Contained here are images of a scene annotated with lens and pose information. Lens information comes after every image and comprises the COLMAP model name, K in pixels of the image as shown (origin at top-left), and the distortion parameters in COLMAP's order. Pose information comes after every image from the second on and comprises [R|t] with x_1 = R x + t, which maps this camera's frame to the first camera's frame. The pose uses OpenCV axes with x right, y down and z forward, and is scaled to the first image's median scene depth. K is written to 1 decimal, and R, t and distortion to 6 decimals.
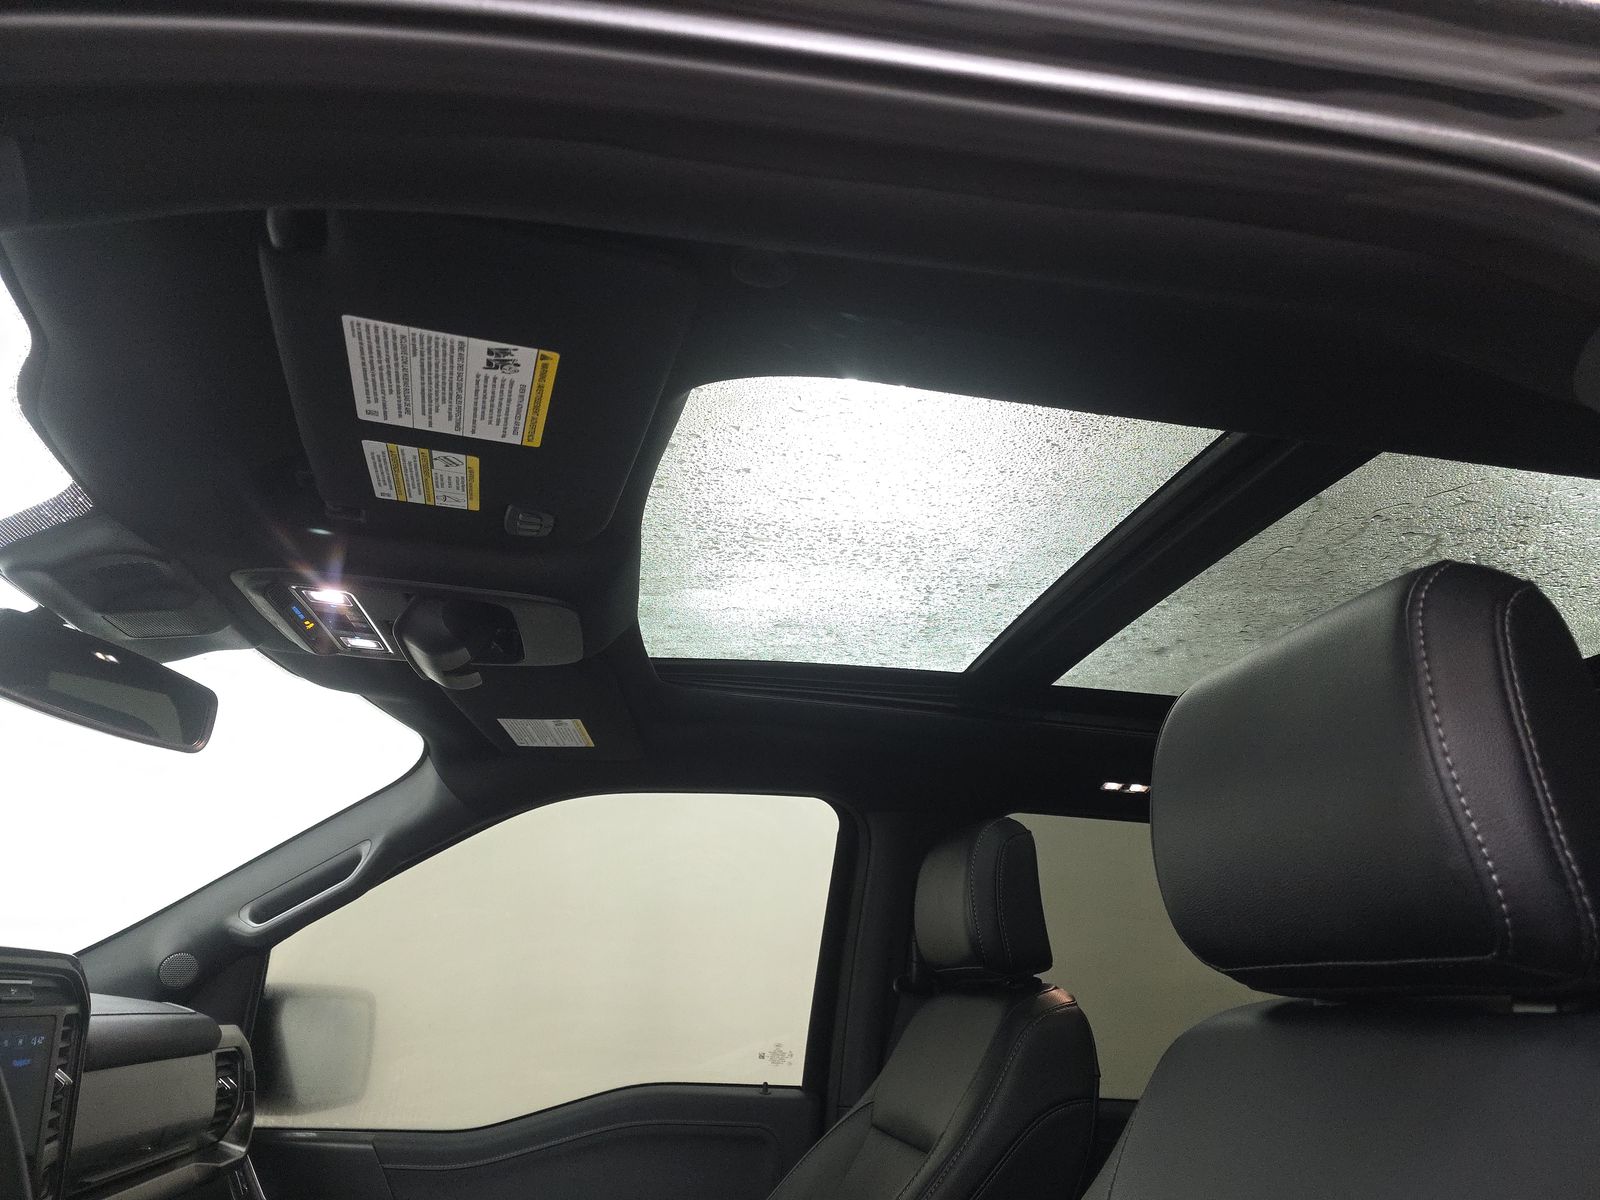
lens RADIAL K [[1077.8, 0, 793.1], [0, 1077.8, 584.1], [0, 0, 1]] dist [0.041534, -0.005057]
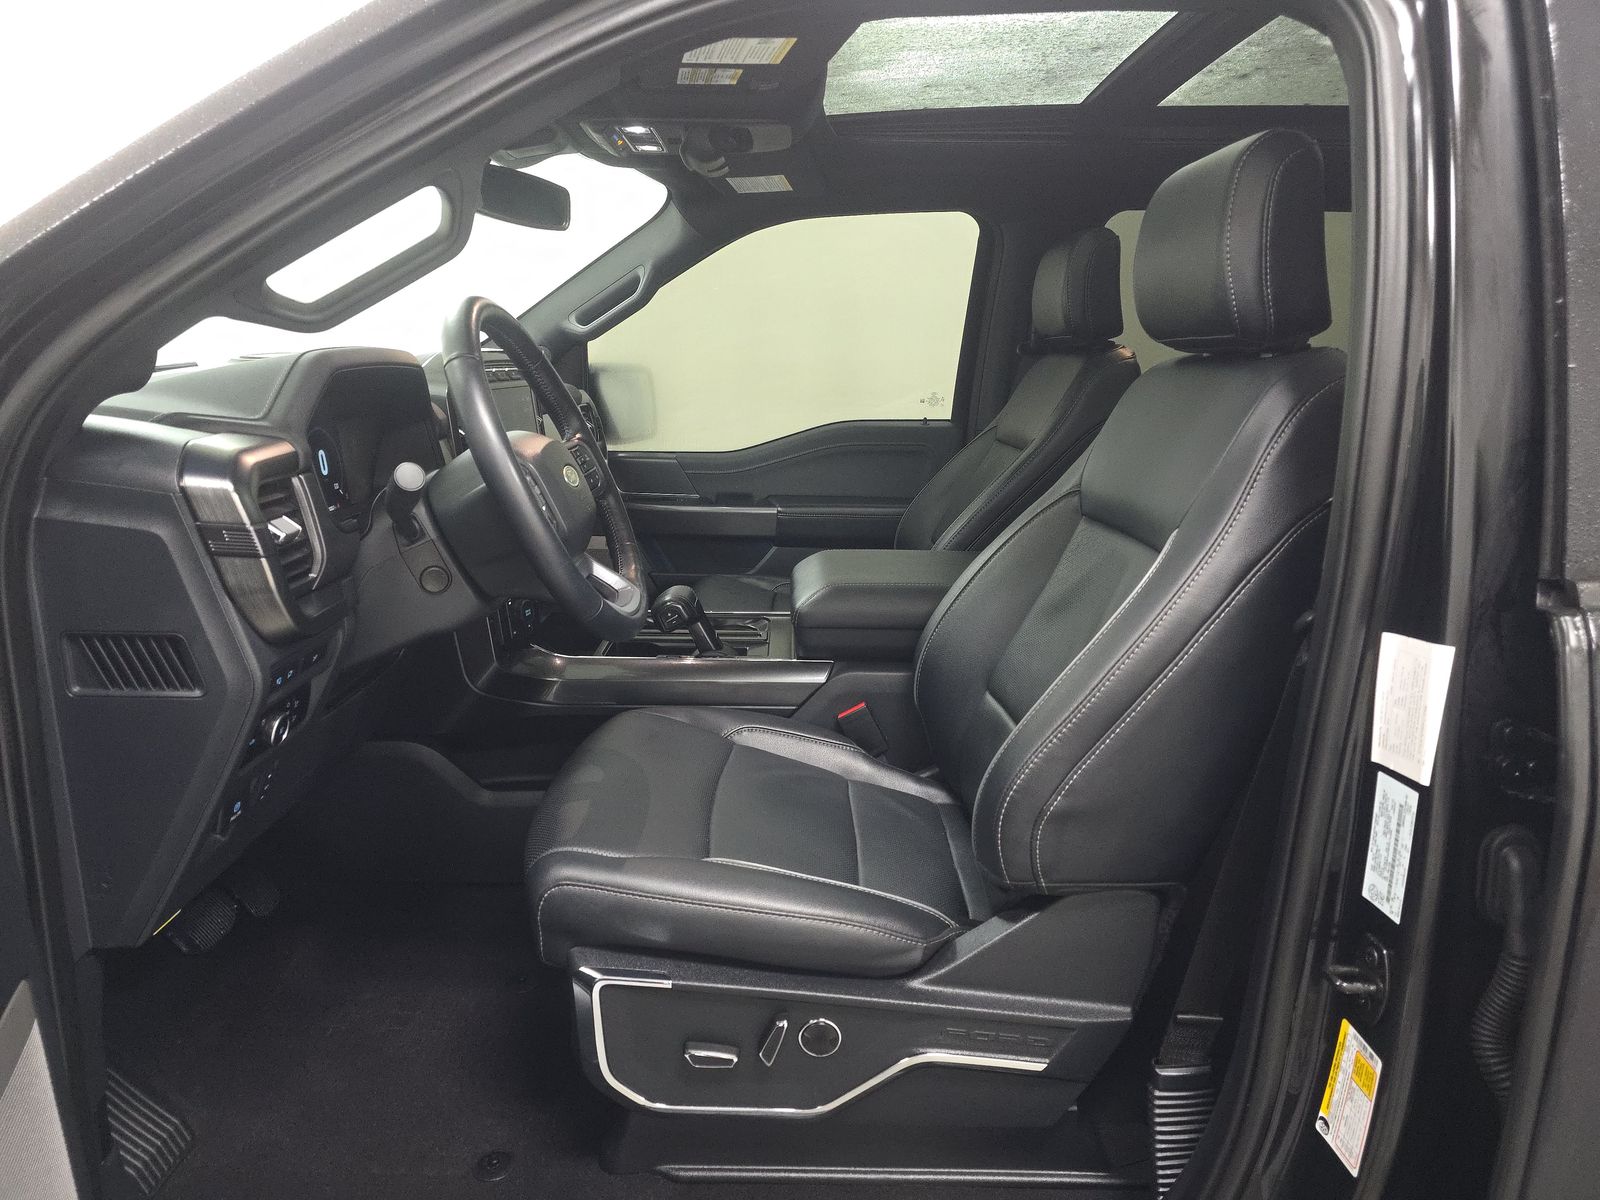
lens RADIAL K [[1077.8, 0, 793.1], [0, 1077.8, 584.1], [0, 0, 1]] dist [0.041534, -0.005057]
pose [[0.988347, -0.005053, -0.152131, 0.020776], [0.085834, 0.843889, 0.529607, -0.150832], [0.125706, -0.536493, 0.834490, -0.393654]]
